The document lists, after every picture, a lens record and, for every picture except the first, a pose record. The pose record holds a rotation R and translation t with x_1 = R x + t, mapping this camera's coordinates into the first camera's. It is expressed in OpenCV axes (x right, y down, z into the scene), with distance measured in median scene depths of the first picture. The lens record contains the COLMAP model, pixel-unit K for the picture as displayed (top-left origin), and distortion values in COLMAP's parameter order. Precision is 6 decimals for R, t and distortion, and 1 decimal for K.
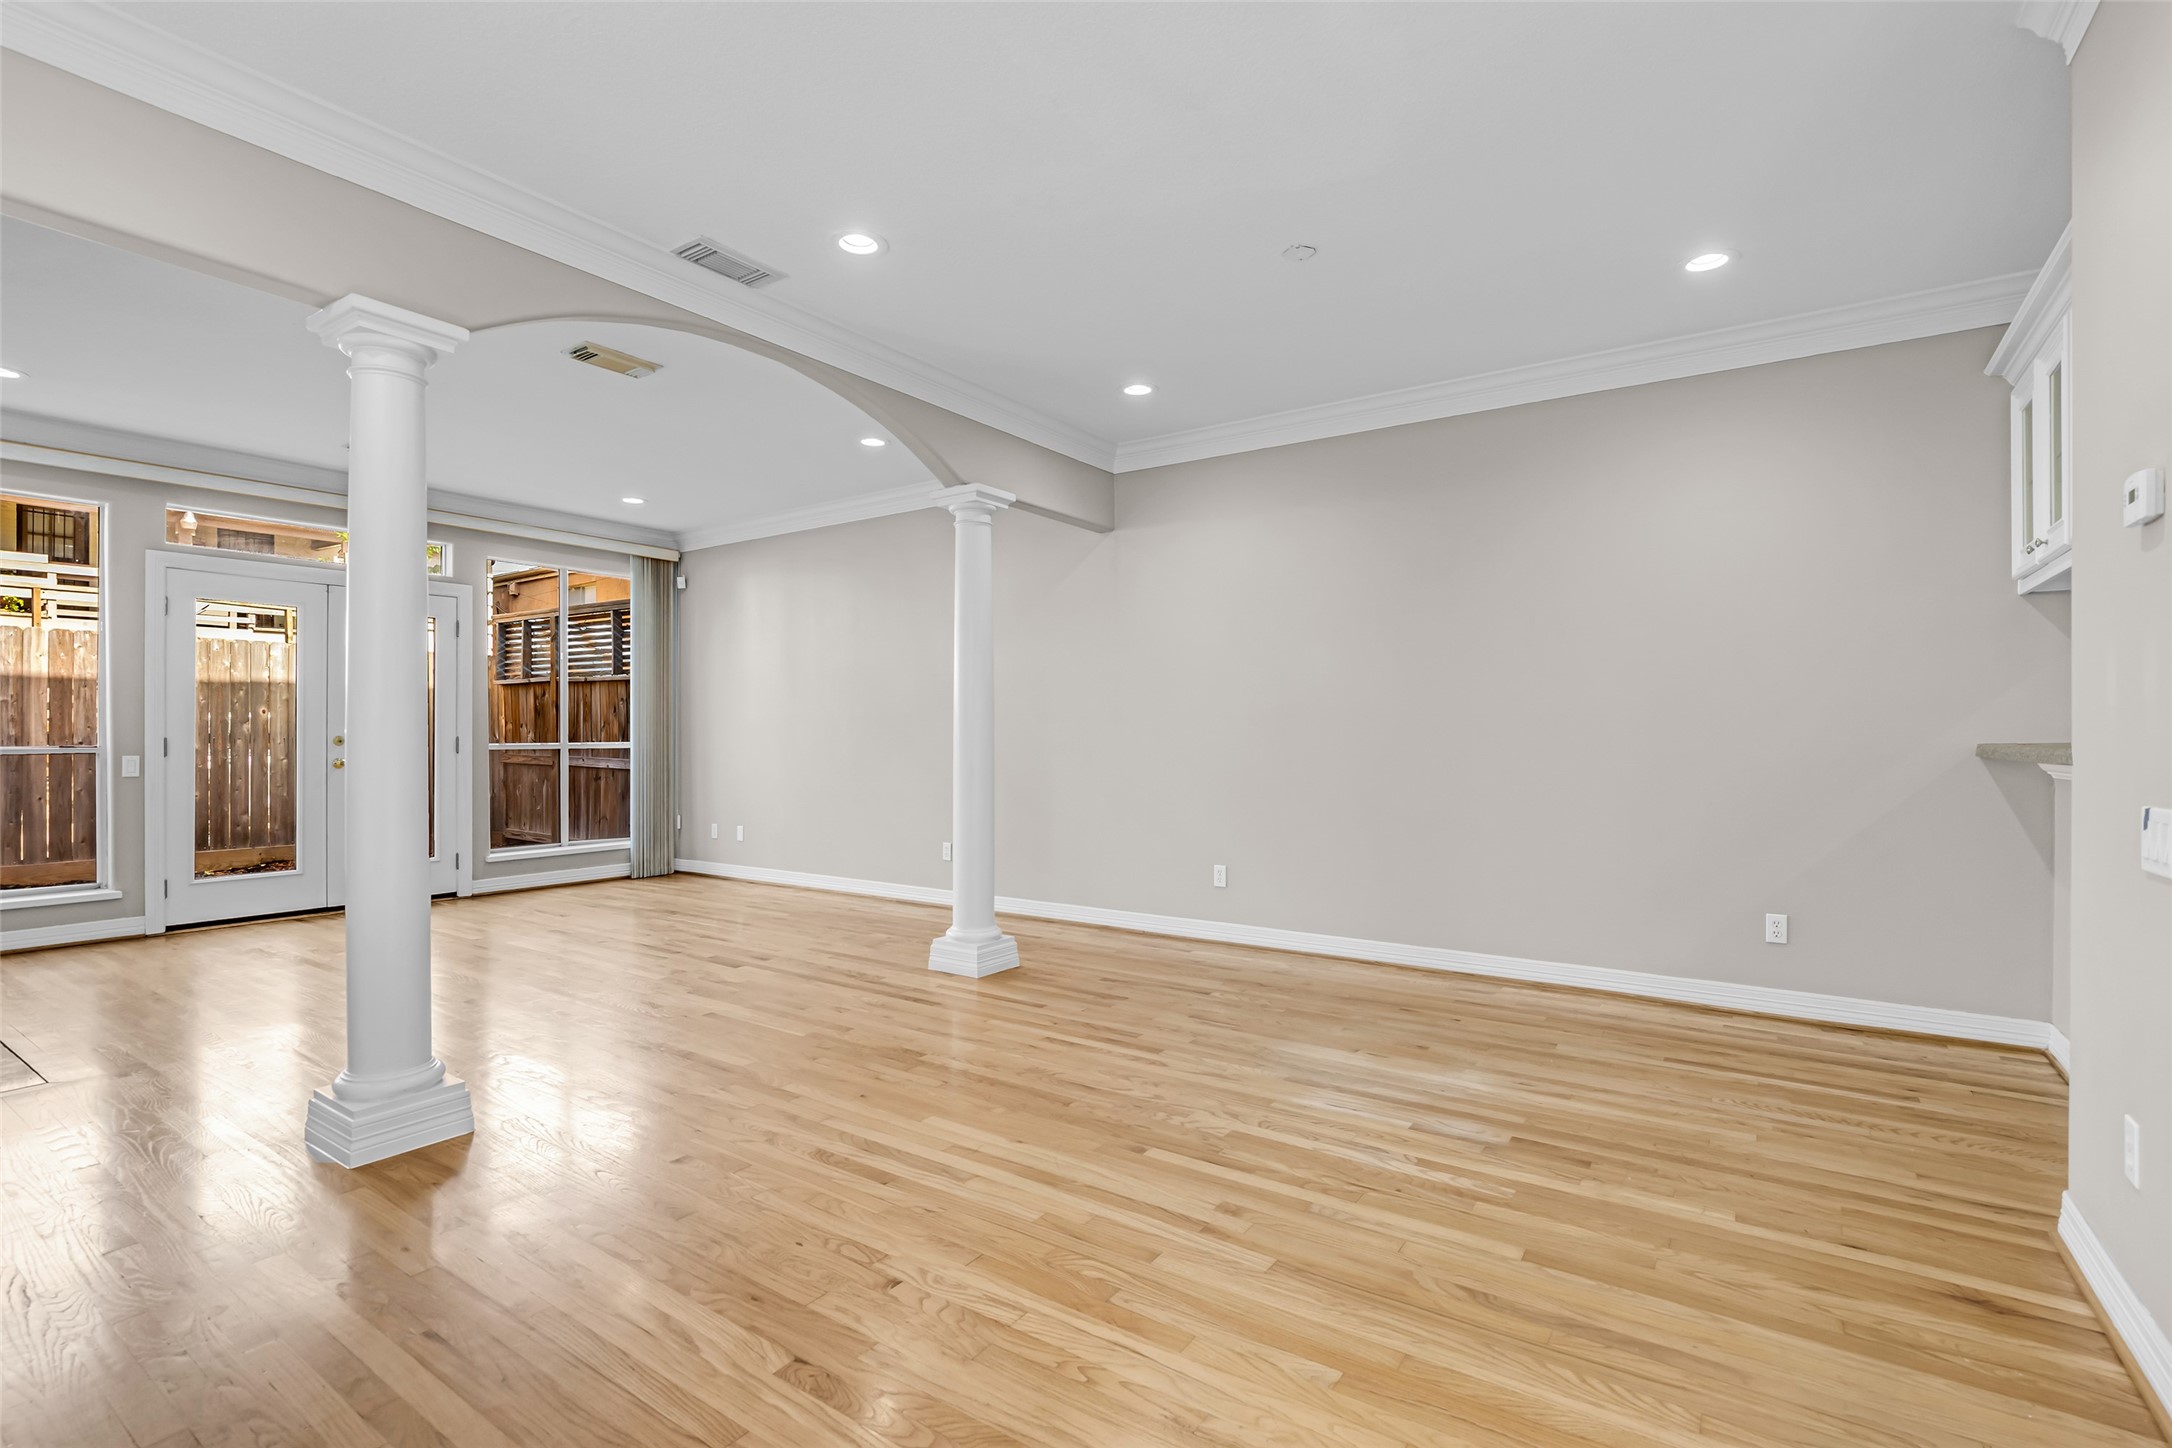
lens RADIAL K [[995.4, 0, 1070.6], [0, 995.4, 726.3], [0, 0, 1]] dist [-0.015876, 0.003894]
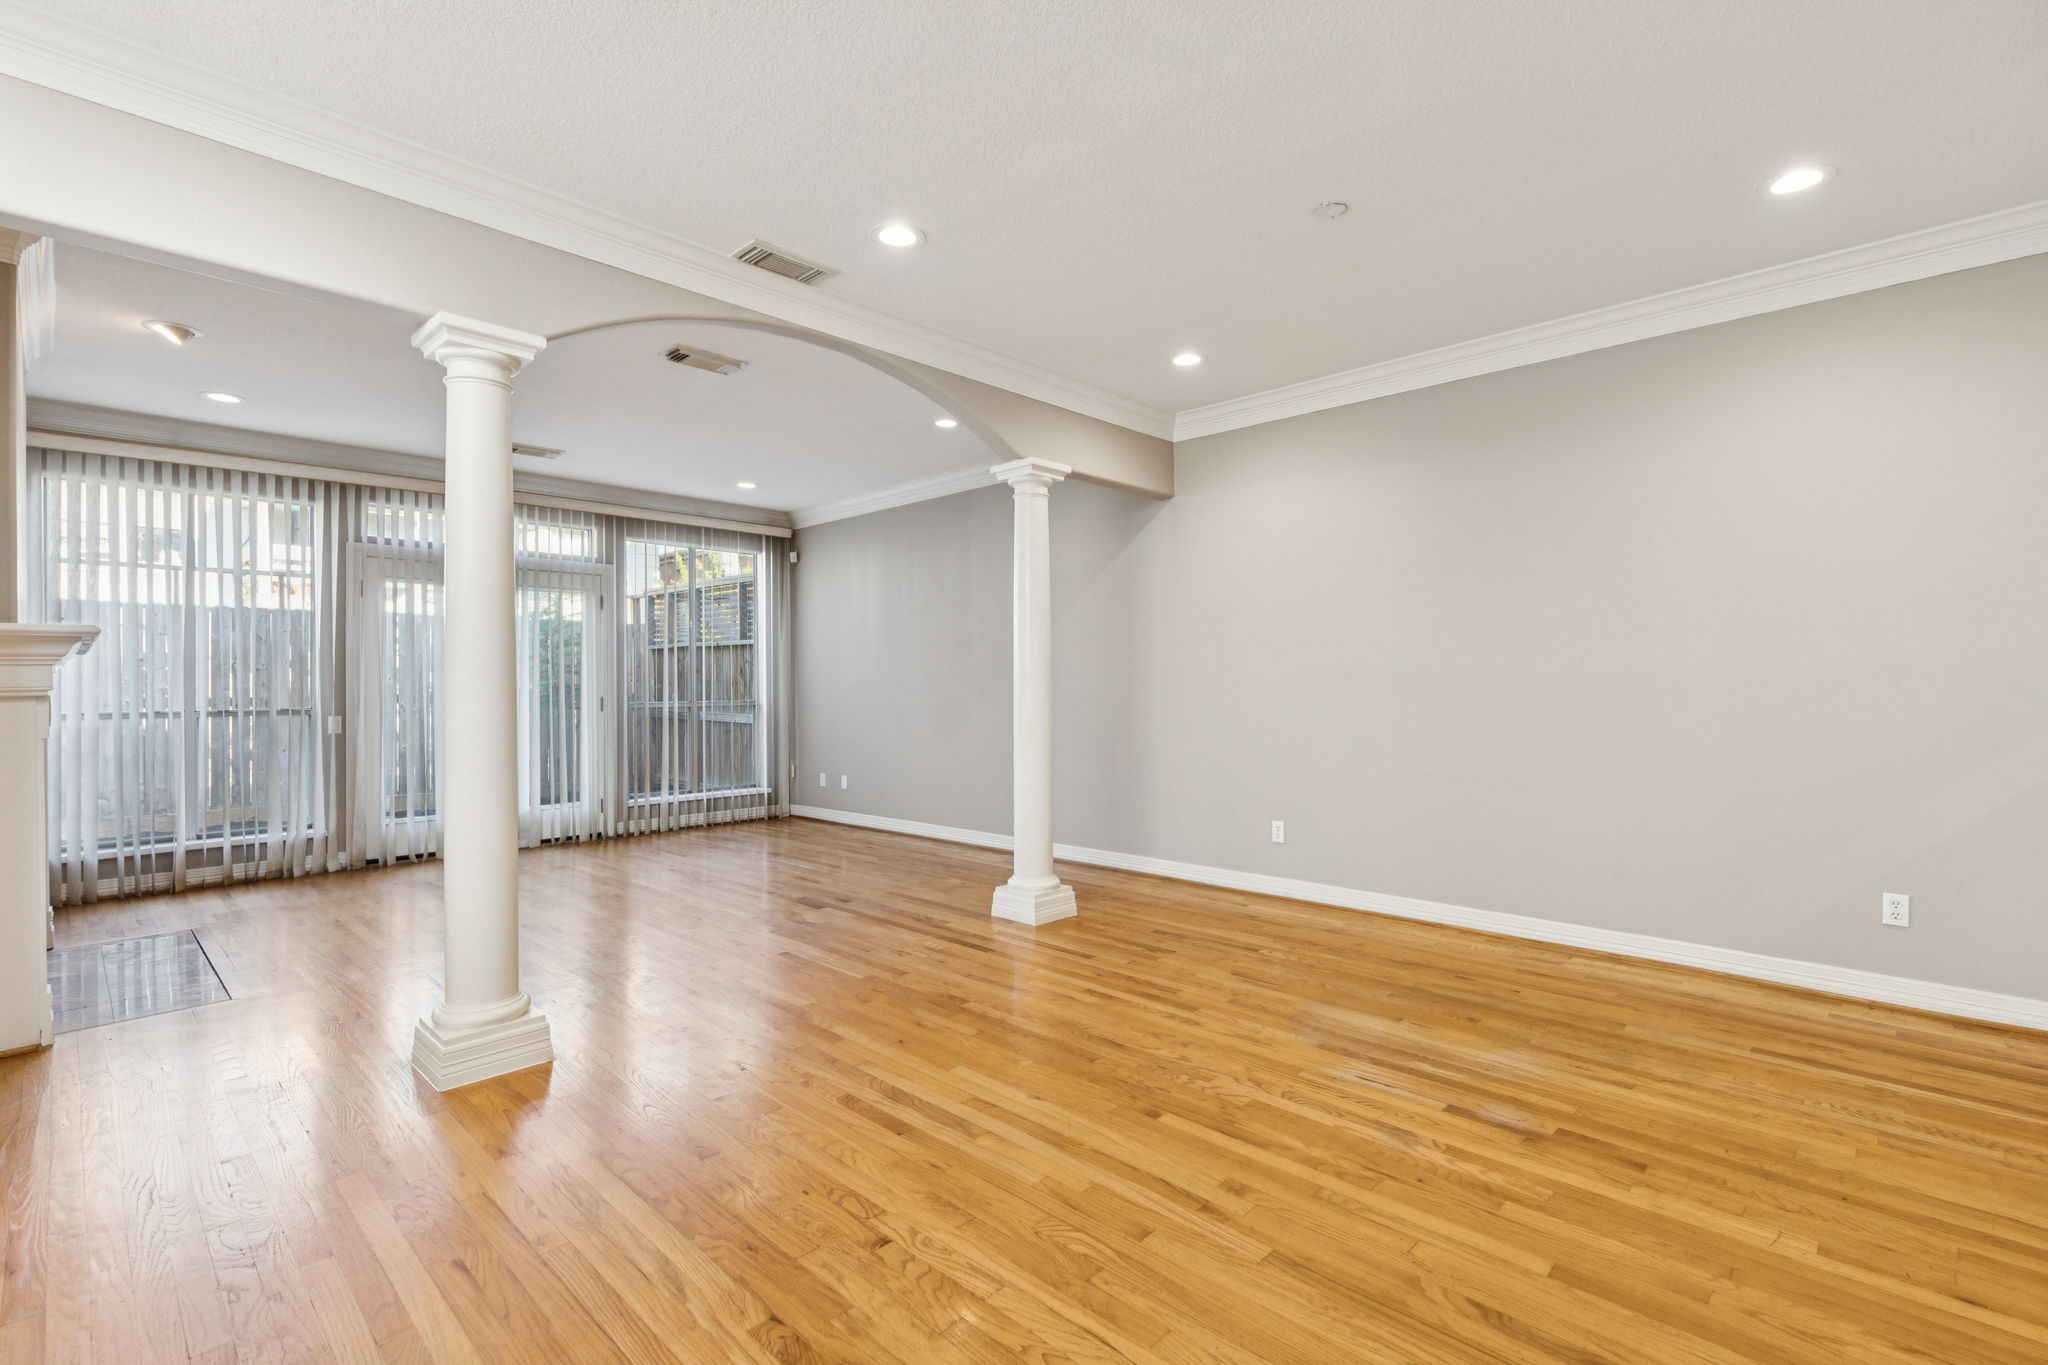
lens RADIAL K [[921.5, 0, 1030.0], [0, 921.5, 673.5], [0, 0, 1]] dist [0.017538, -0.004566]
pose [[0.988570, -0.007953, -0.150550, 0.079930], [0.006795, 0.999943, -0.008209, -0.010306], [0.150607, 0.007092, 0.988568, 0.048678]]
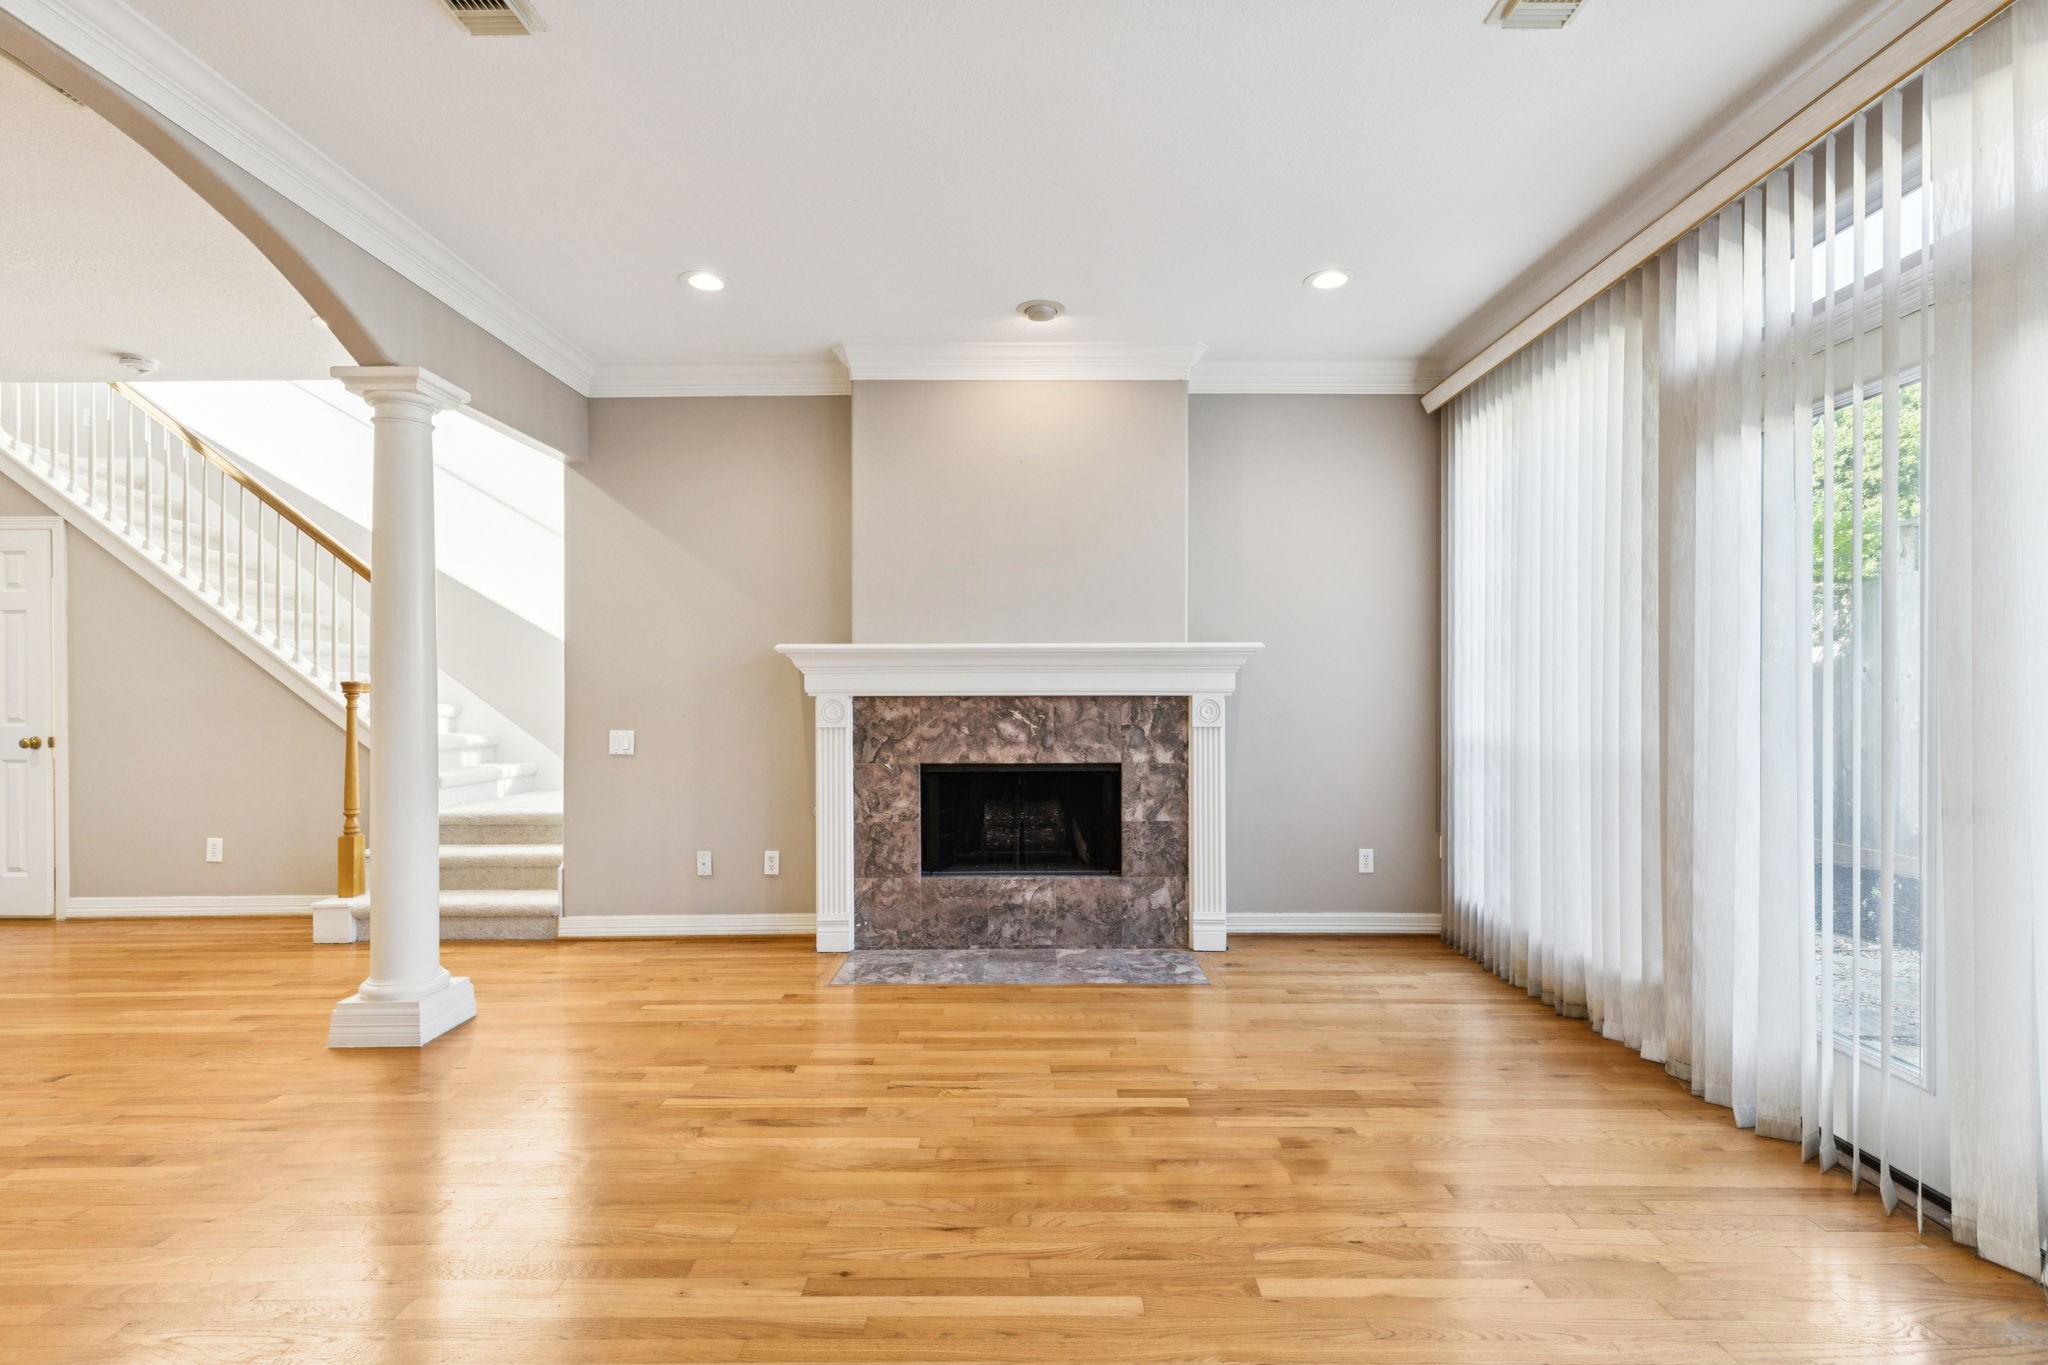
lens RADIAL K [[921.5, 0, 1026.4], [0, 921.5, 691.5], [0, 0, 1]] dist [0.017538, -0.004566]
pose [[-0.818149, 0.003156, -0.574998, -0.505665], [0.004530, 0.999989, -0.000958, -0.004412], [0.574988, -0.003389, -0.818154, 1.902030]]
